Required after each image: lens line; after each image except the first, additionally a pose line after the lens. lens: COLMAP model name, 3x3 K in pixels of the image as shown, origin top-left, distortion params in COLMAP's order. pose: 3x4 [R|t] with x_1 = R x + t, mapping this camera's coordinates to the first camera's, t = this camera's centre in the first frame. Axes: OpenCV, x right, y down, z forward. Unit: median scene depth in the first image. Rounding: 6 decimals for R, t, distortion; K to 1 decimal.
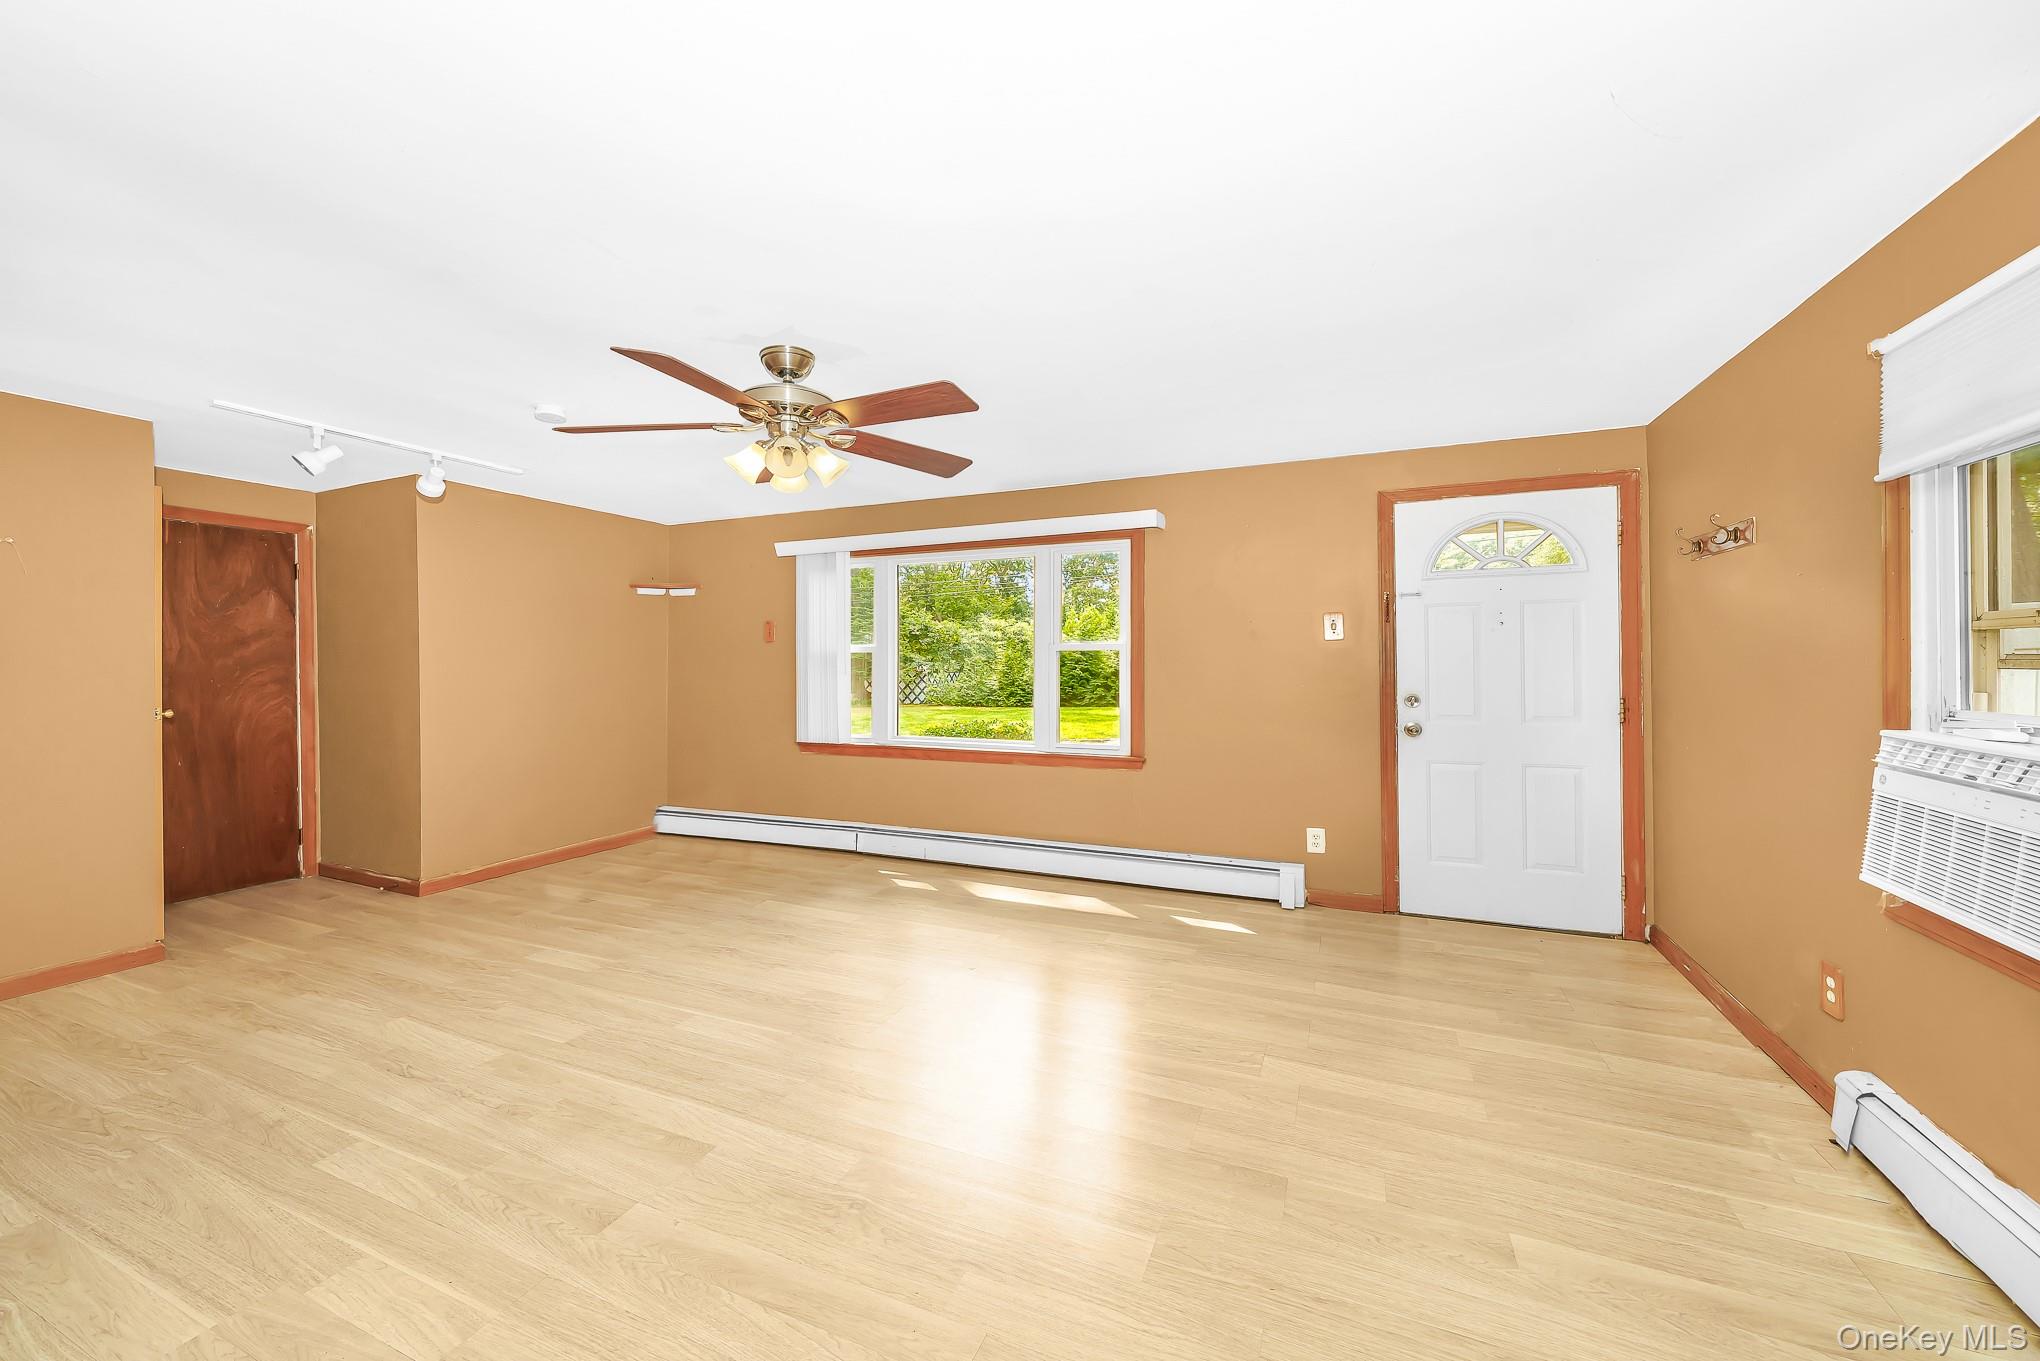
lens RADIAL K [[760.1, 0, 989.3], [0, 760.1, 668.4], [0, 0, 1]] dist [-0.006534, 0.000823]
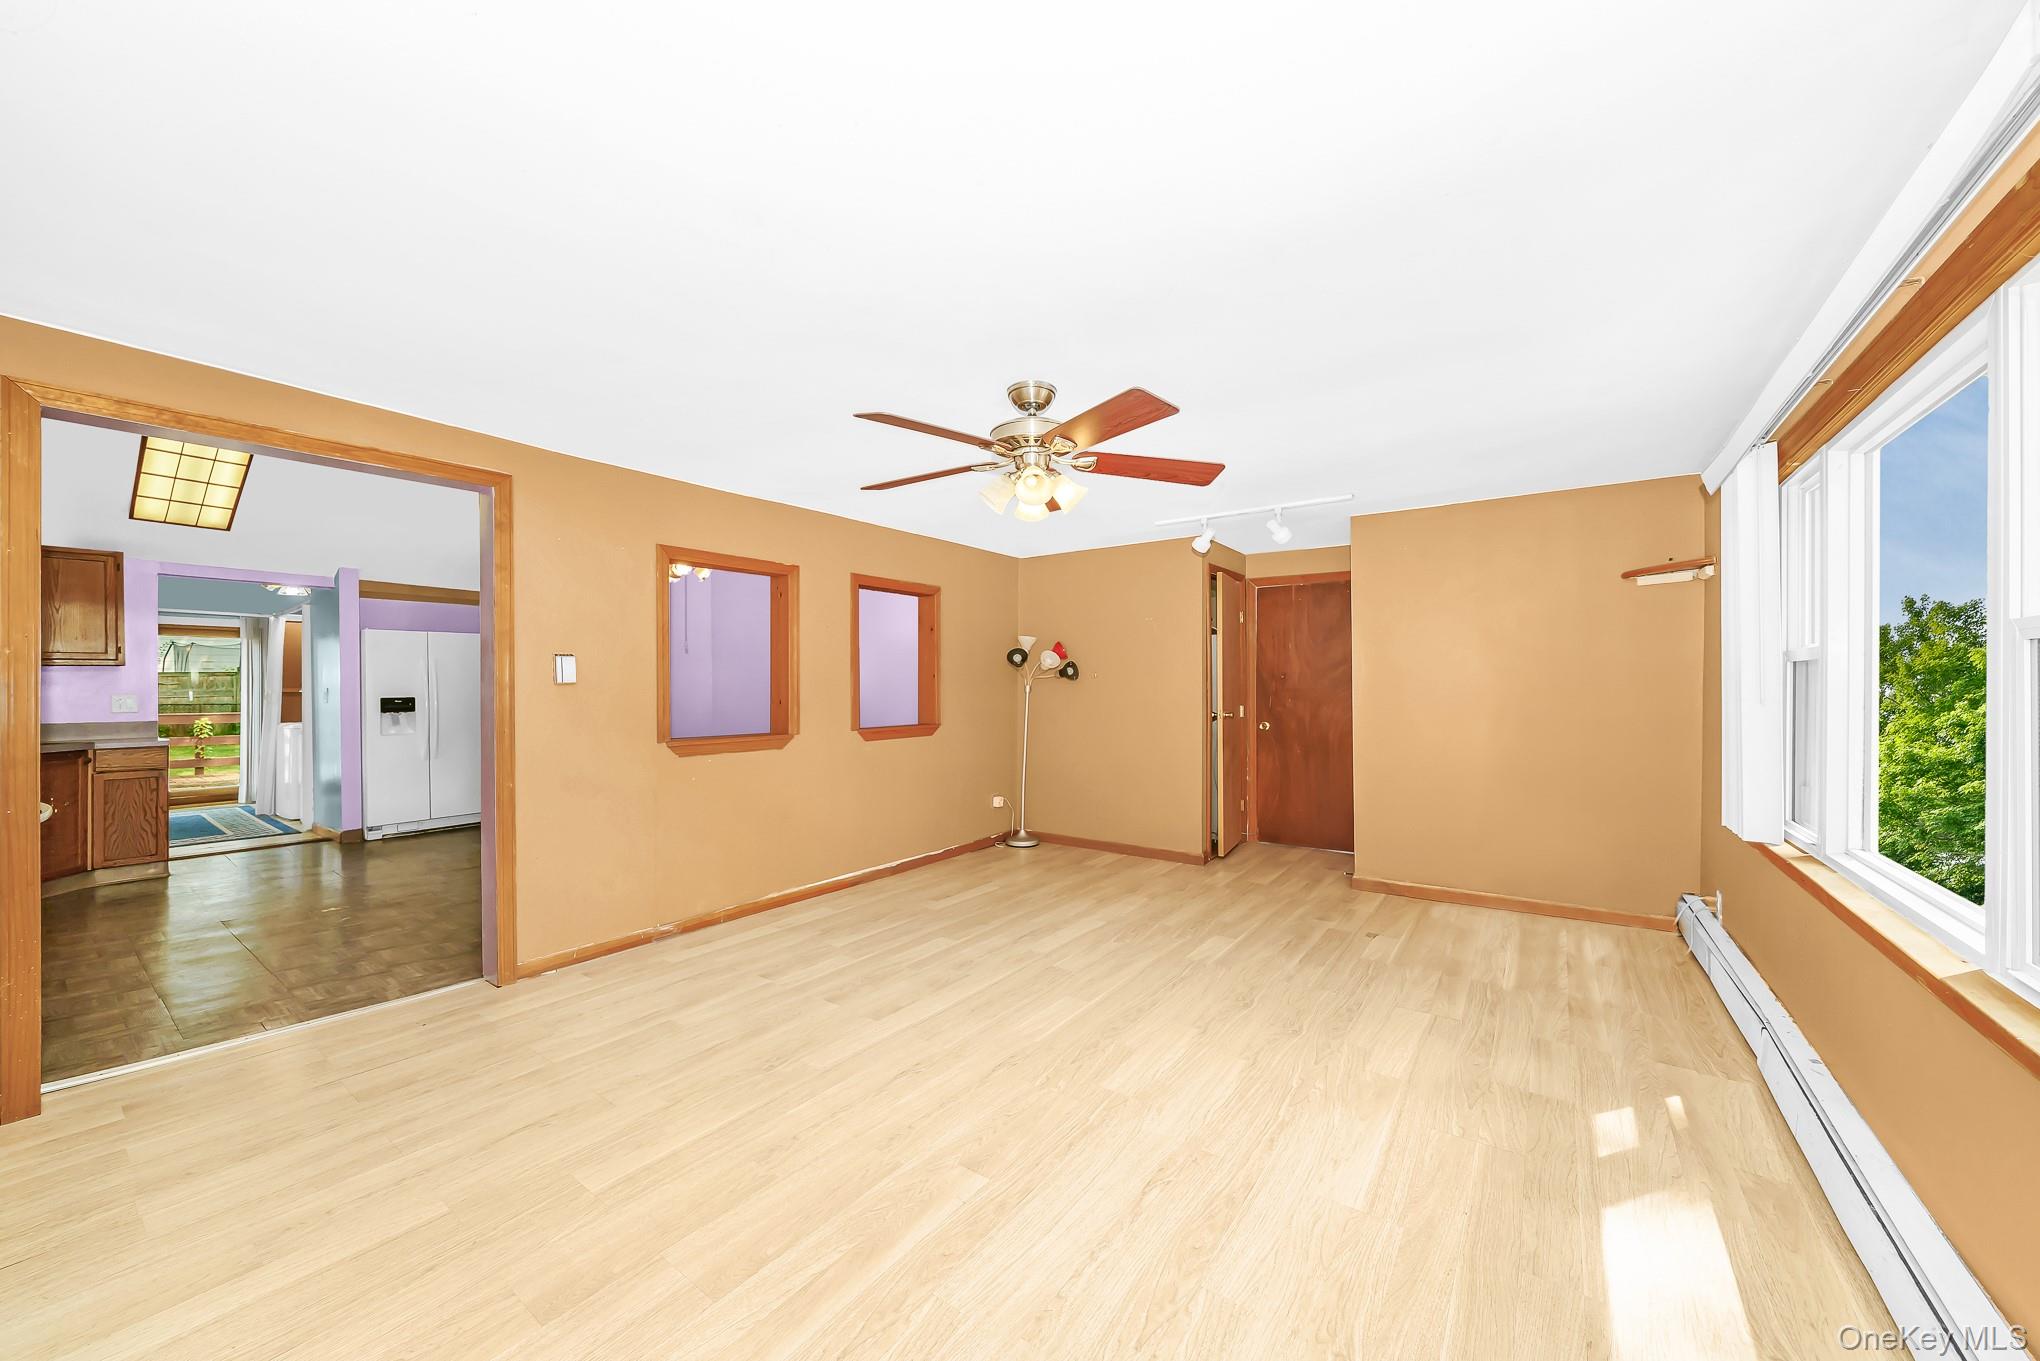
lens RADIAL K [[760.1, 0, 1039.4], [0, 760.1, 687.9], [0, 0, 1]] dist [-0.006534, 0.000823]
pose [[-0.191885, 0.004421, -0.981407, 0.775323], [0.002636, 0.999989, 0.003990, -0.019966], [0.981414, -0.001822, -0.191894, 1.196698]]
